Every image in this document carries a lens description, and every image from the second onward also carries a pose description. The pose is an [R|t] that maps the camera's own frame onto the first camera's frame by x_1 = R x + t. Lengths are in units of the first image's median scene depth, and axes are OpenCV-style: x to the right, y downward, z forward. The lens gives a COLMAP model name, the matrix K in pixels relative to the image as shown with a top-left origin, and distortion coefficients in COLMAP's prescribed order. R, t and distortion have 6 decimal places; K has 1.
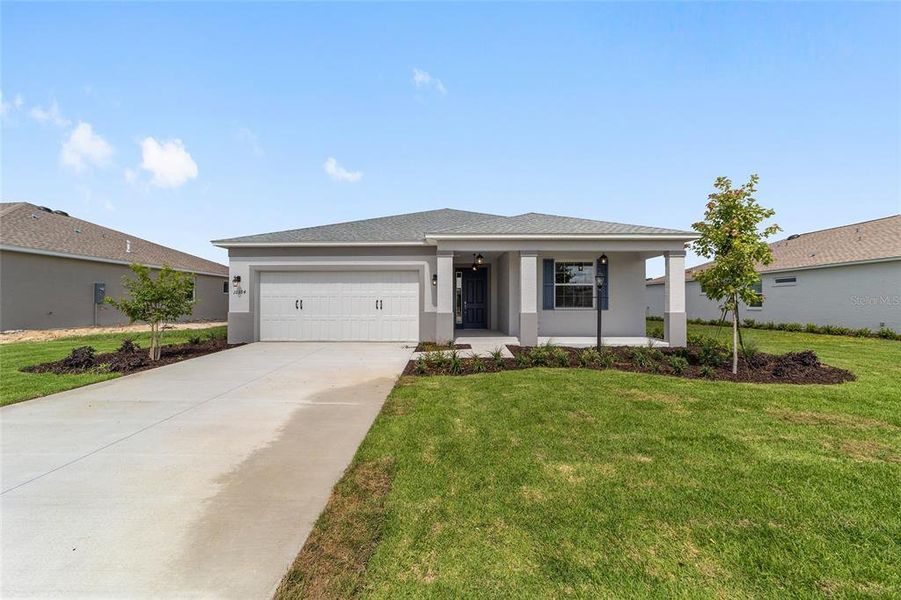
lens RADIAL K [[346.6, 0, 446.7], [0, 346.6, 303.3], [0, 0, 1]] dist [-0.014012, 0.007506]
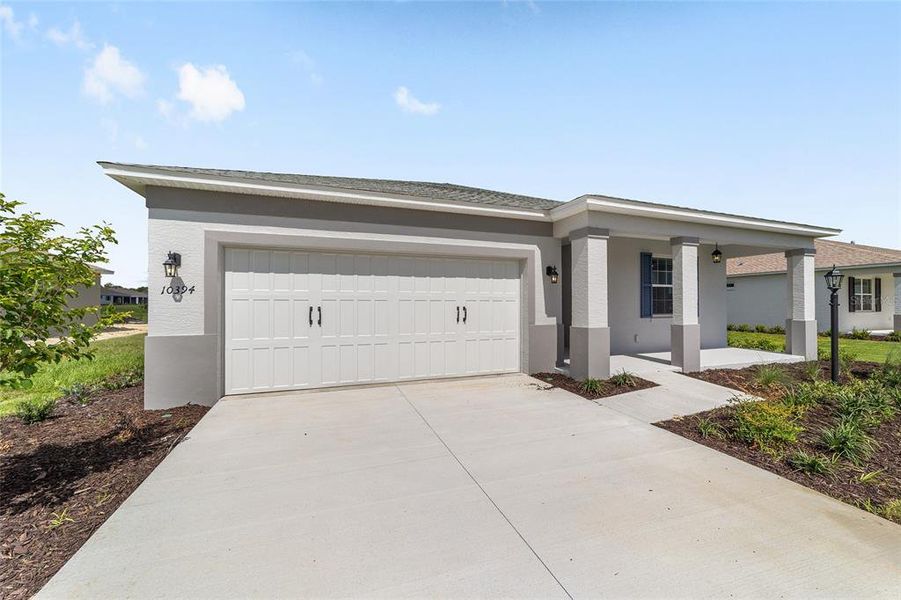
lens RADIAL K [[346.6, 0, 446.7], [0, 346.6, 303.3], [0, 0, 1]] dist [-0.014012, 0.007506]
pose [[0.935629, -0.000233, 0.352986, -0.428525], [0.003268, 0.999963, -0.008002, -0.010256], [-0.352971, 0.008640, 0.935594, 0.461238]]
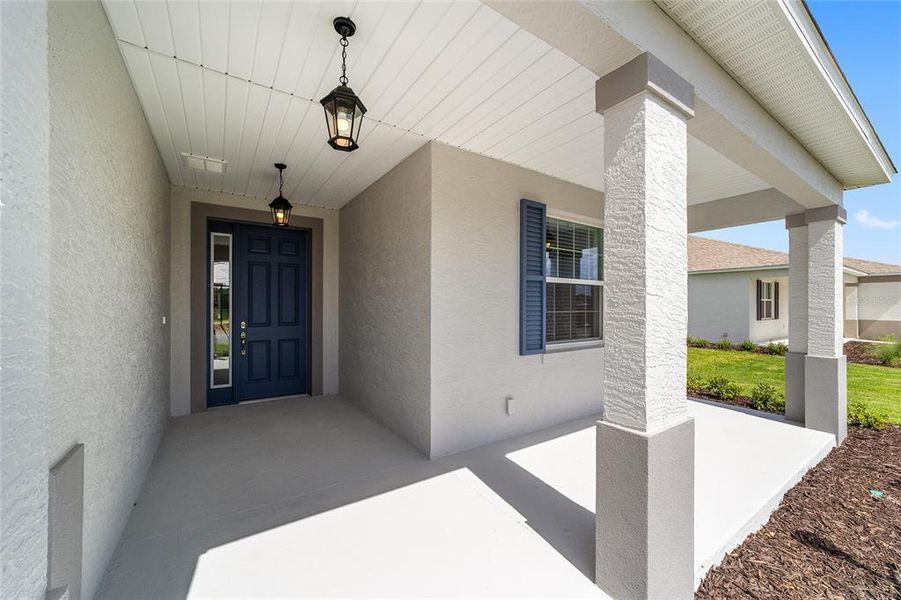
lens RADIAL K [[346.6, 0, 446.7], [0, 346.6, 303.3], [0, 0, 1]] dist [-0.014012, 0.007506]
pose [[0.827449, 0.006513, 0.561503, 0.038599], [-0.003347, 0.999972, -0.006667, -0.029233], [-0.561531, 0.003637, 0.827448, 0.821607]]
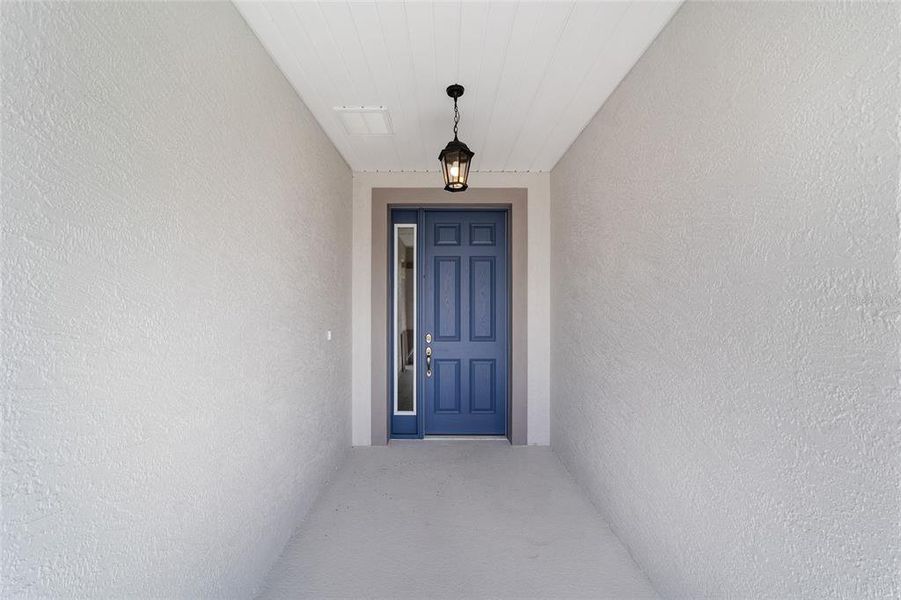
lens RADIAL K [[346.6, 0, 446.7], [0, 346.6, 303.3], [0, 0, 1]] dist [-0.014012, 0.007506]
pose [[0.999982, 0.003335, 0.005077, 0.090284], [-0.003318, 0.999989, -0.003276, -0.037958], [-0.005088, 0.003259, 0.999982, 0.995221]]
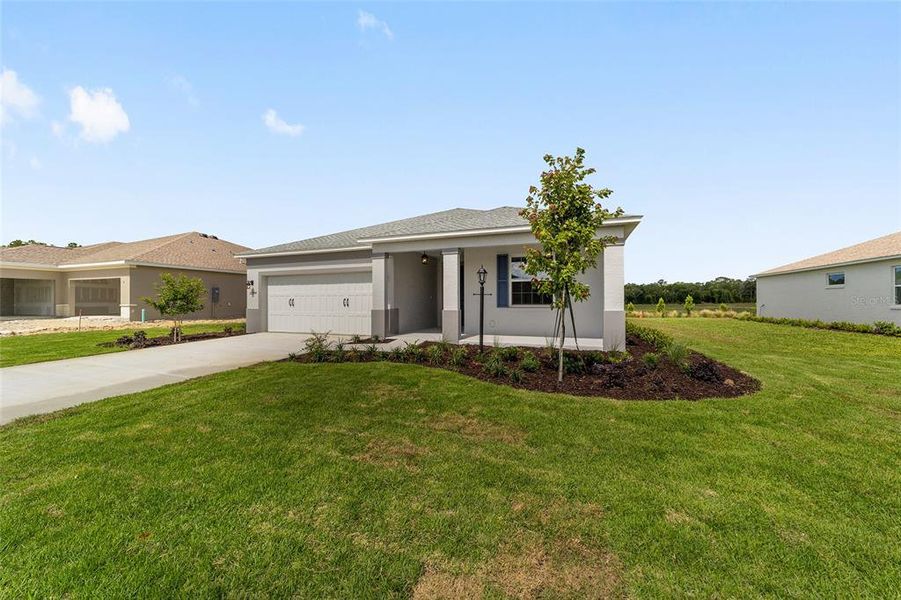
lens RADIAL K [[346.6, 0, 446.7], [0, 346.6, 303.3], [0, 0, 1]] dist [-0.014012, 0.007506]
pose [[0.936574, -0.001325, -0.350468, 0.518424], [0.003572, 0.999977, 0.005765, 0.001268], [0.350452, -0.006651, 0.936557, 0.047688]]
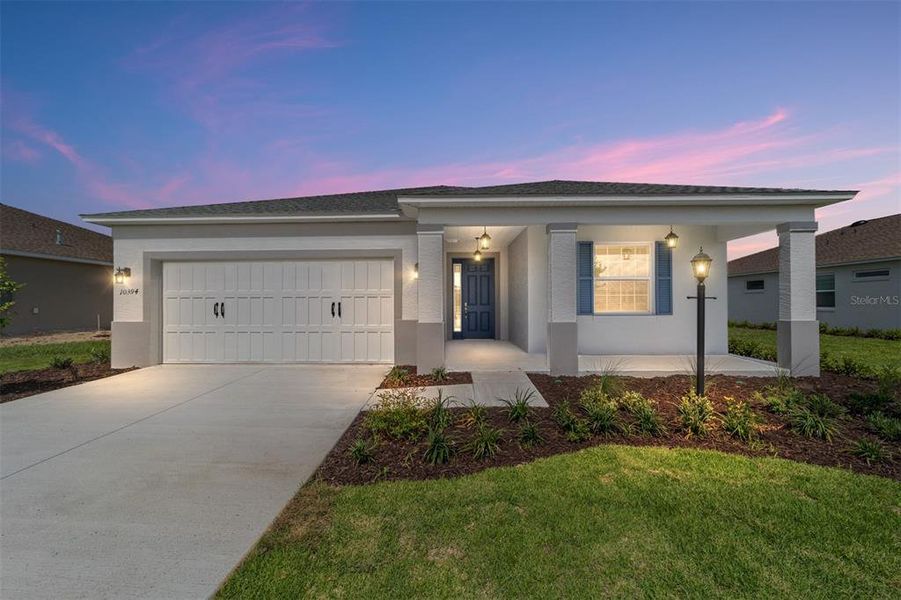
lens RADIAL K [[346.6, 0, 446.7], [0, 346.6, 303.3], [0, 0, 1]] dist [-0.014012, 0.007506]
pose [[0.999914, -0.004178, -0.012458, 0.029253], [0.004210, 0.999988, 0.002560, -0.008251], [0.012447, -0.002613, 0.999919, 0.328801]]
